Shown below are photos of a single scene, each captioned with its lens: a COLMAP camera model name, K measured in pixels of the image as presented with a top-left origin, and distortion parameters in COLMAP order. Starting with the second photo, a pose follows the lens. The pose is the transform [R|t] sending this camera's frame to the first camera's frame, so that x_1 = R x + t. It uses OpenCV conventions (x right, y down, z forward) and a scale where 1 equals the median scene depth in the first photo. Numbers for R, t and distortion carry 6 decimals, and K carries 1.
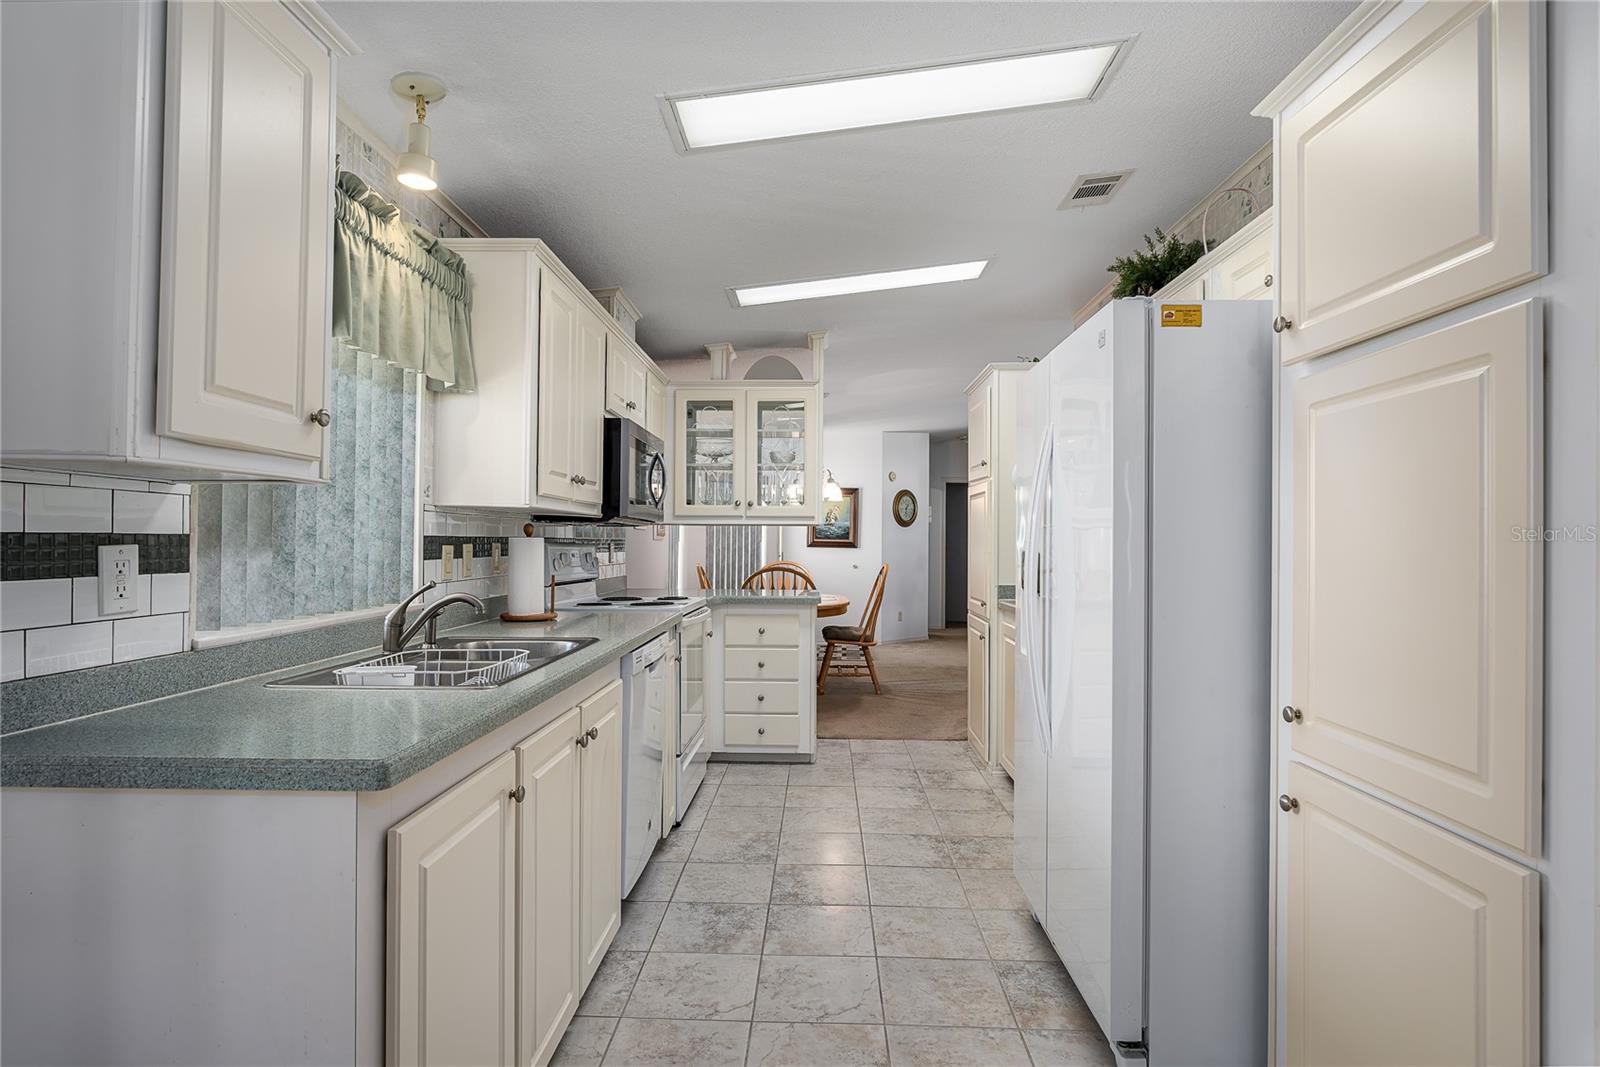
lens RADIAL K [[829.5, 0, 794.7], [0, 829.5, 539.2], [0, 0, 1]] dist [-0.003682, -0.000458]
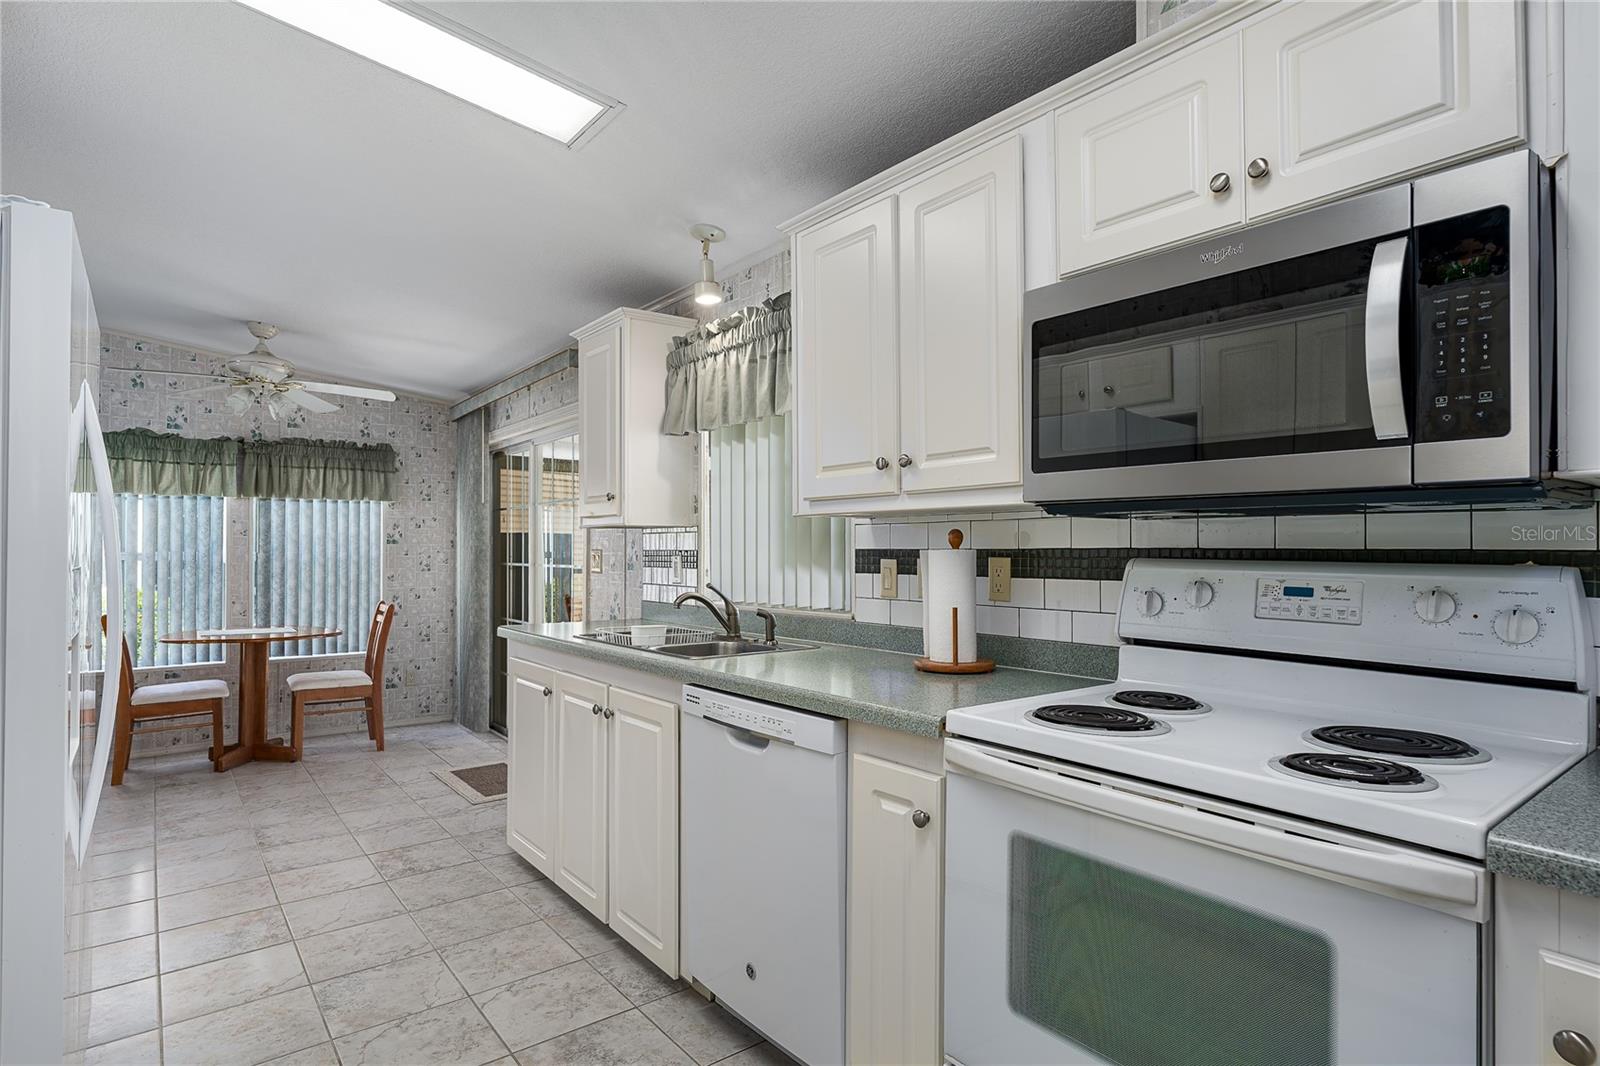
lens RADIAL K [[829.5, 0, 794.7], [0, 829.5, 538.7], [0, 0, 1]] dist [-0.003682, -0.000458]
pose [[-0.766340, -0.018455, -0.642170, 0.299372], [-0.005289, 0.999735, -0.022419, 0.006792], [0.642414, -0.013783, -0.766234, 1.927642]]
